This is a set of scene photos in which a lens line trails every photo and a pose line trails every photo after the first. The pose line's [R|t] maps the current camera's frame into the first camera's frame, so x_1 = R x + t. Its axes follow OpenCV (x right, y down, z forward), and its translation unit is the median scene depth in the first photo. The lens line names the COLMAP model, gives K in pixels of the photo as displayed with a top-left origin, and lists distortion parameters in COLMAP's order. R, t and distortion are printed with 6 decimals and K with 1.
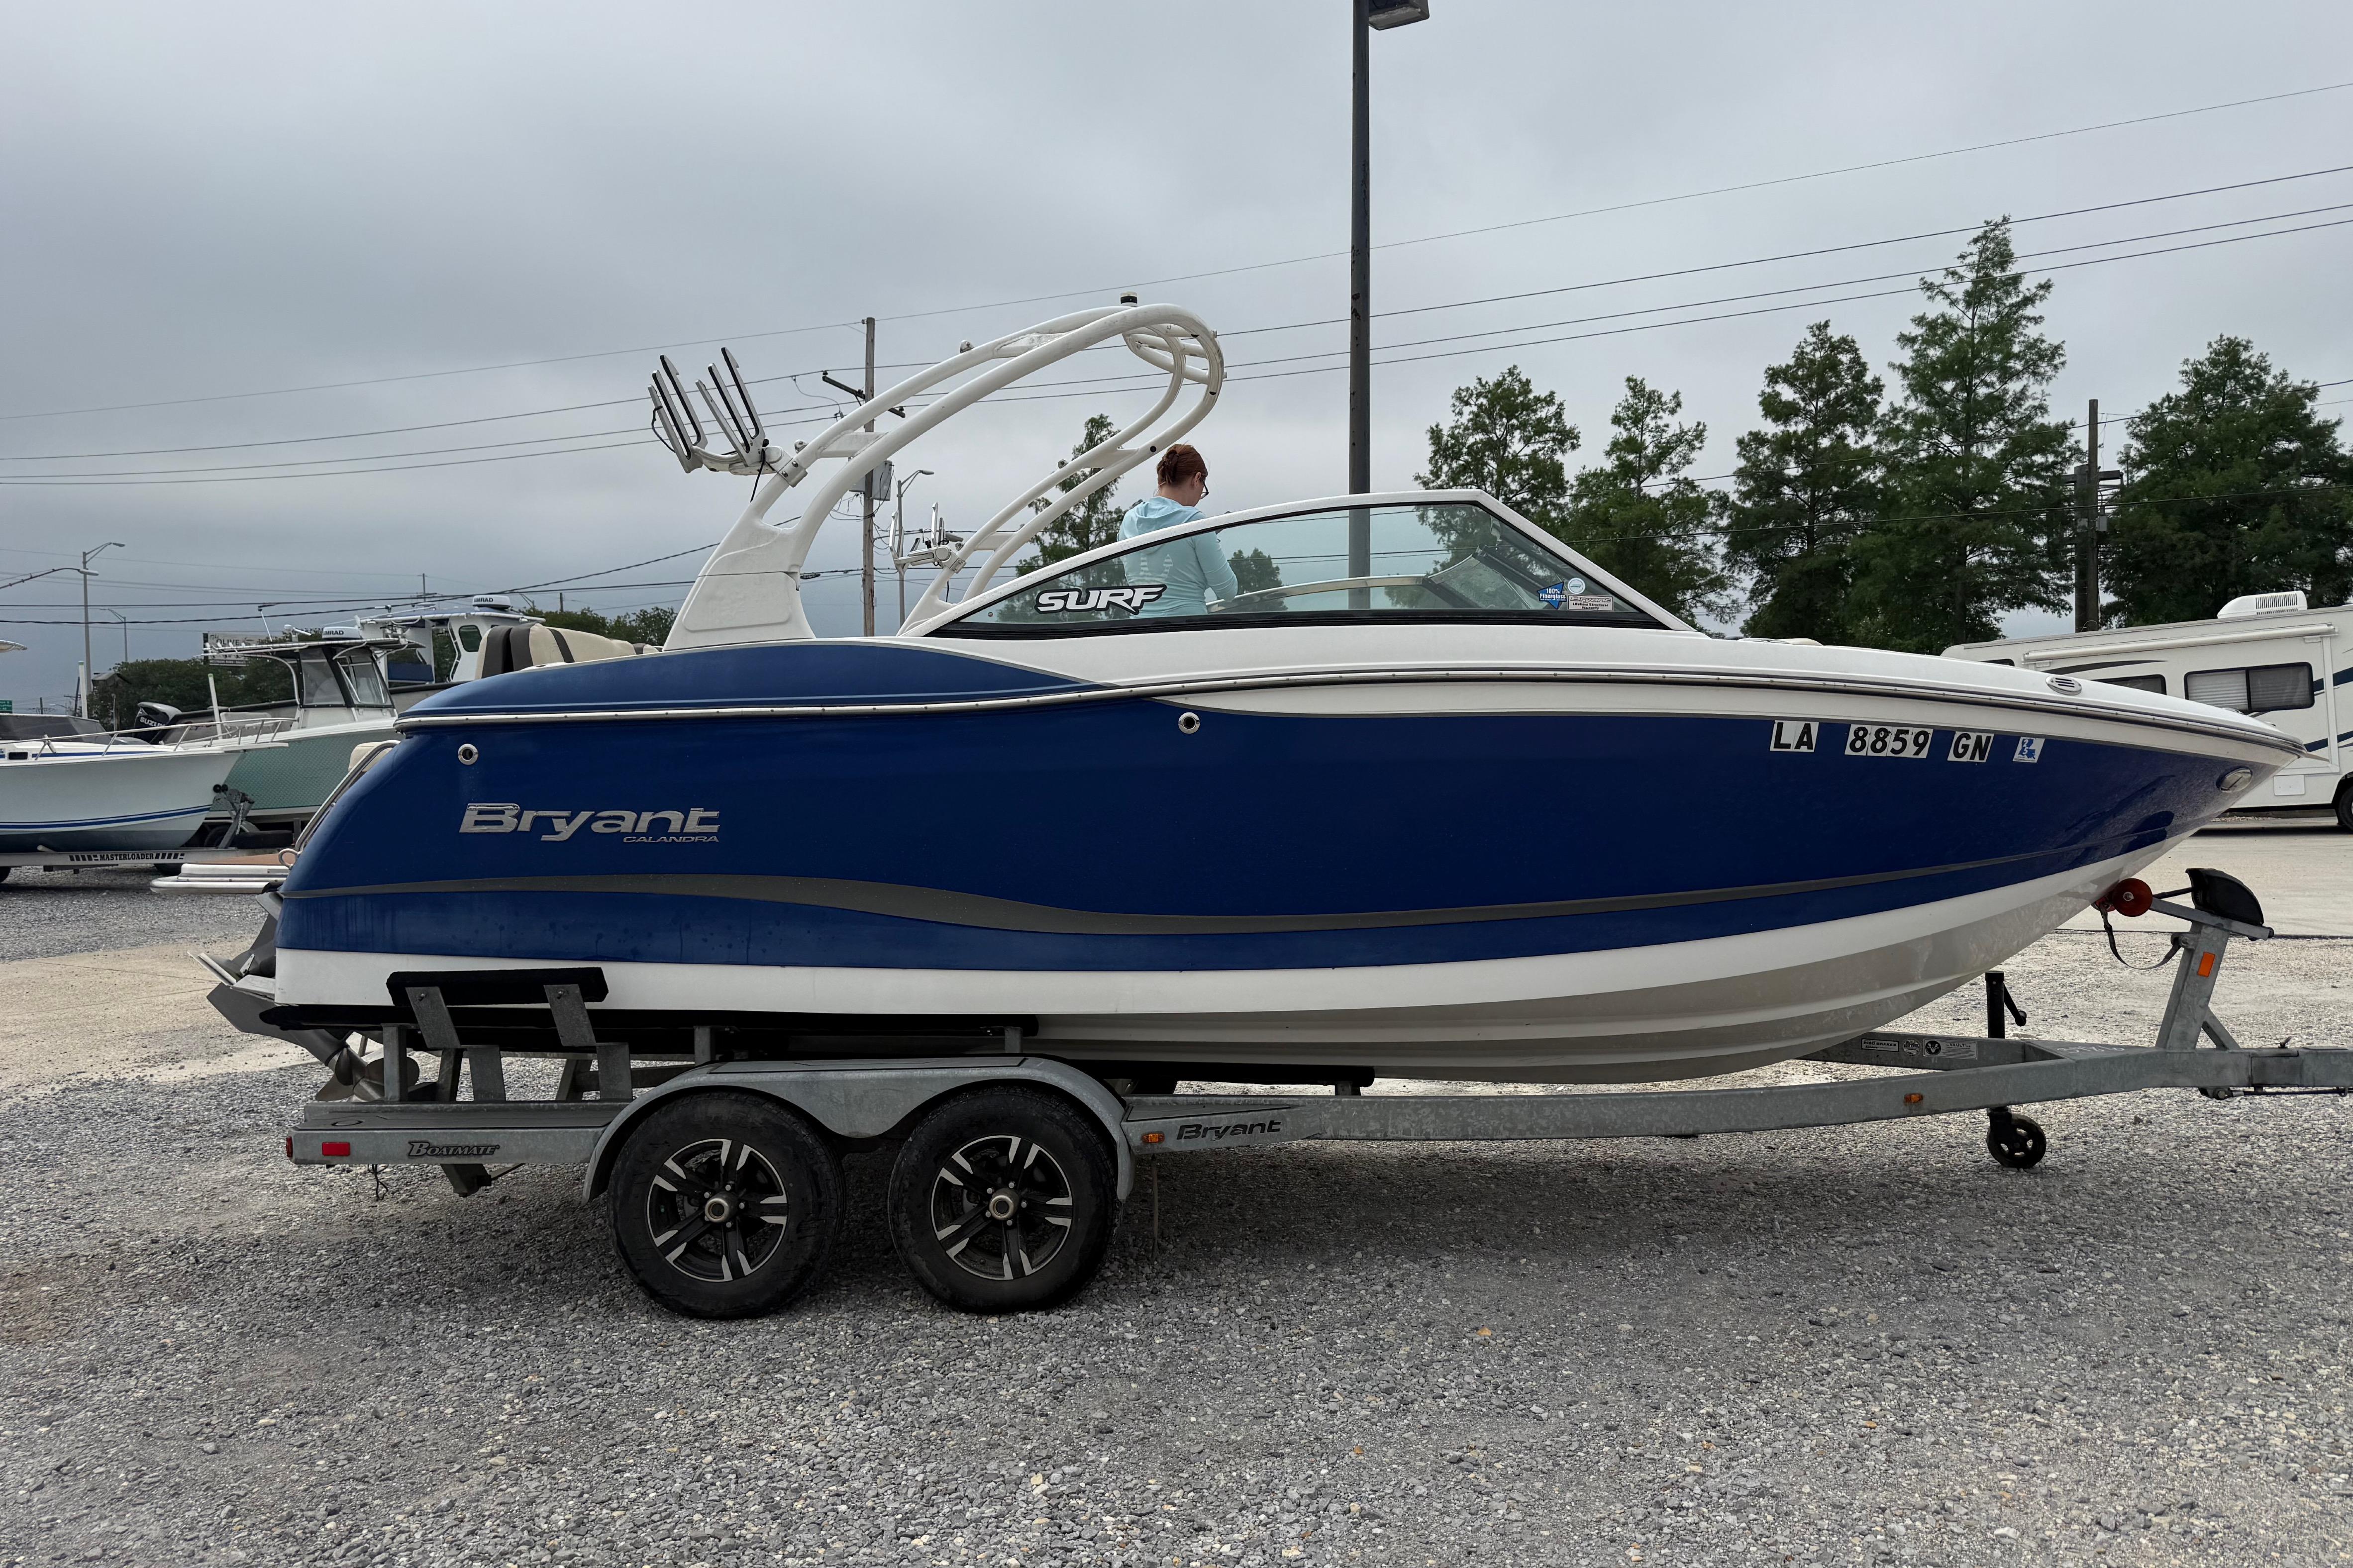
lens RADIAL K [[1627.5, 0, 1183.0], [0, 1627.5, 793.0], [0, 0, 1]] dist [0.073459, -0.083831]
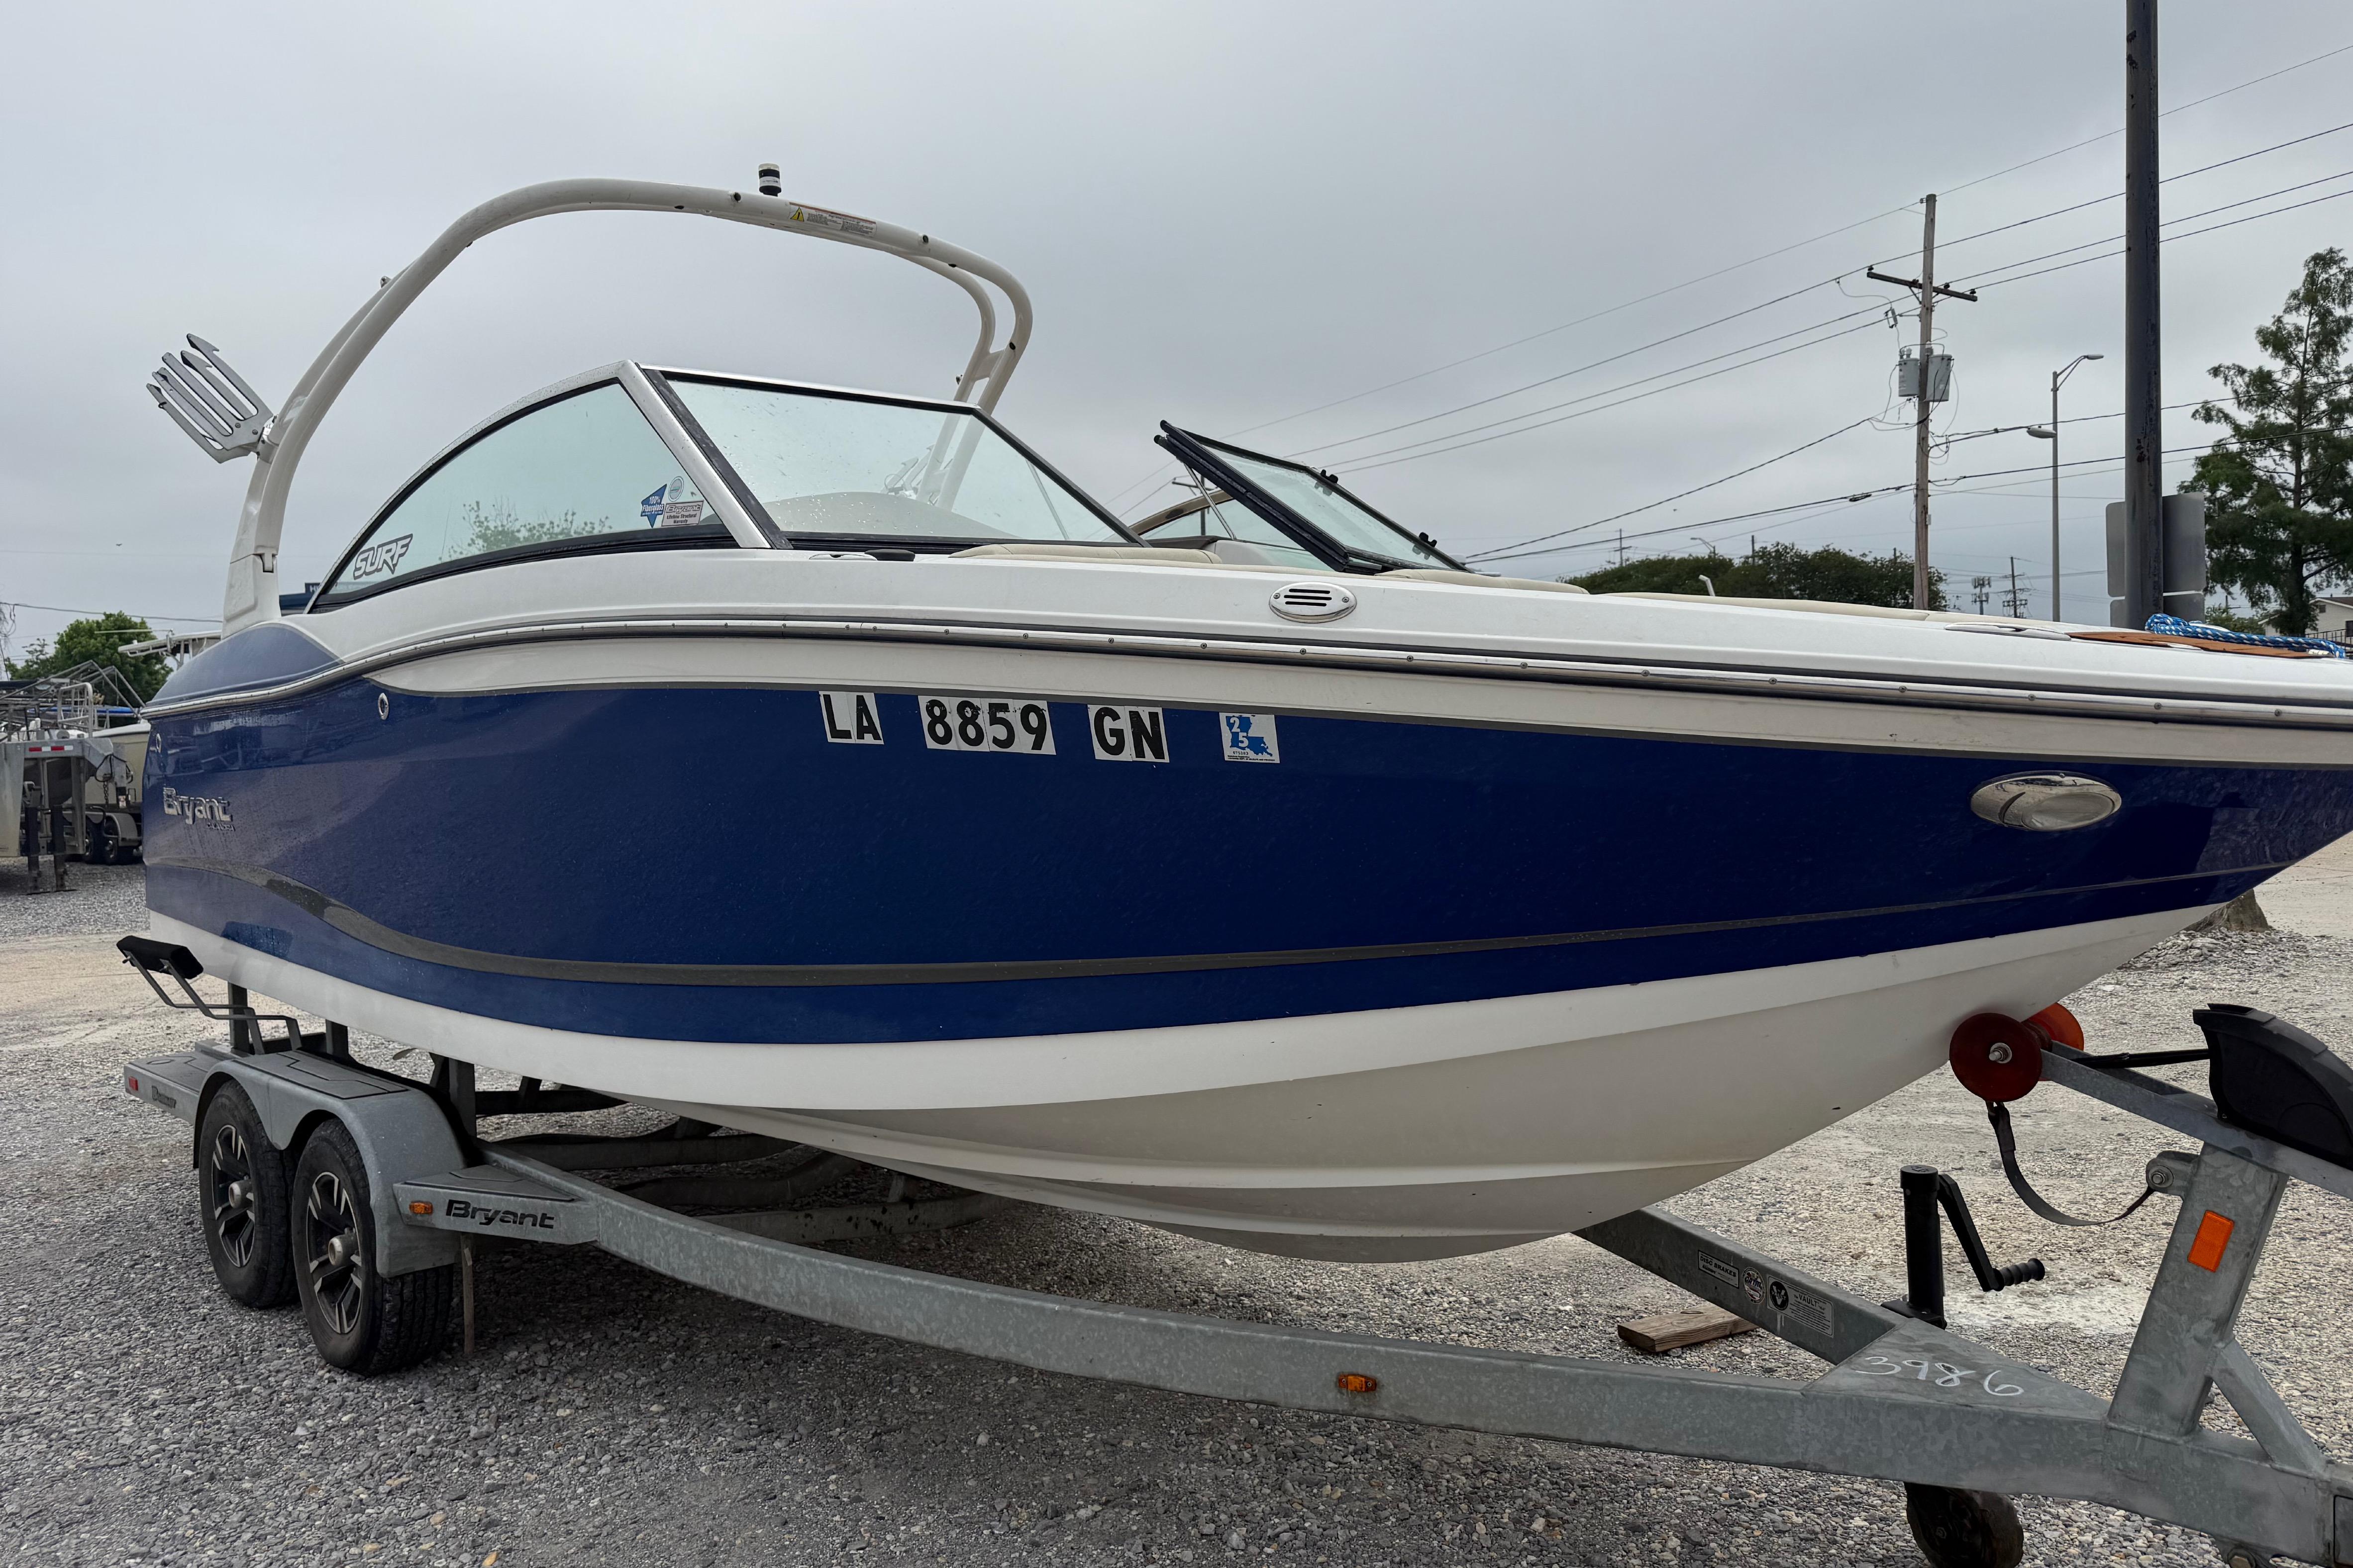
lens RADIAL K [[1627.5, 0, 1183.0], [0, 1627.5, 793.0], [0, 0, 1]] dist [0.073459, -0.083831]
pose [[0.751068, 0.019391, -0.659940, 0.823934], [0.003891, 0.999421, 0.033795, -0.026335], [0.660213, -0.027950, 0.750558, 0.625488]]
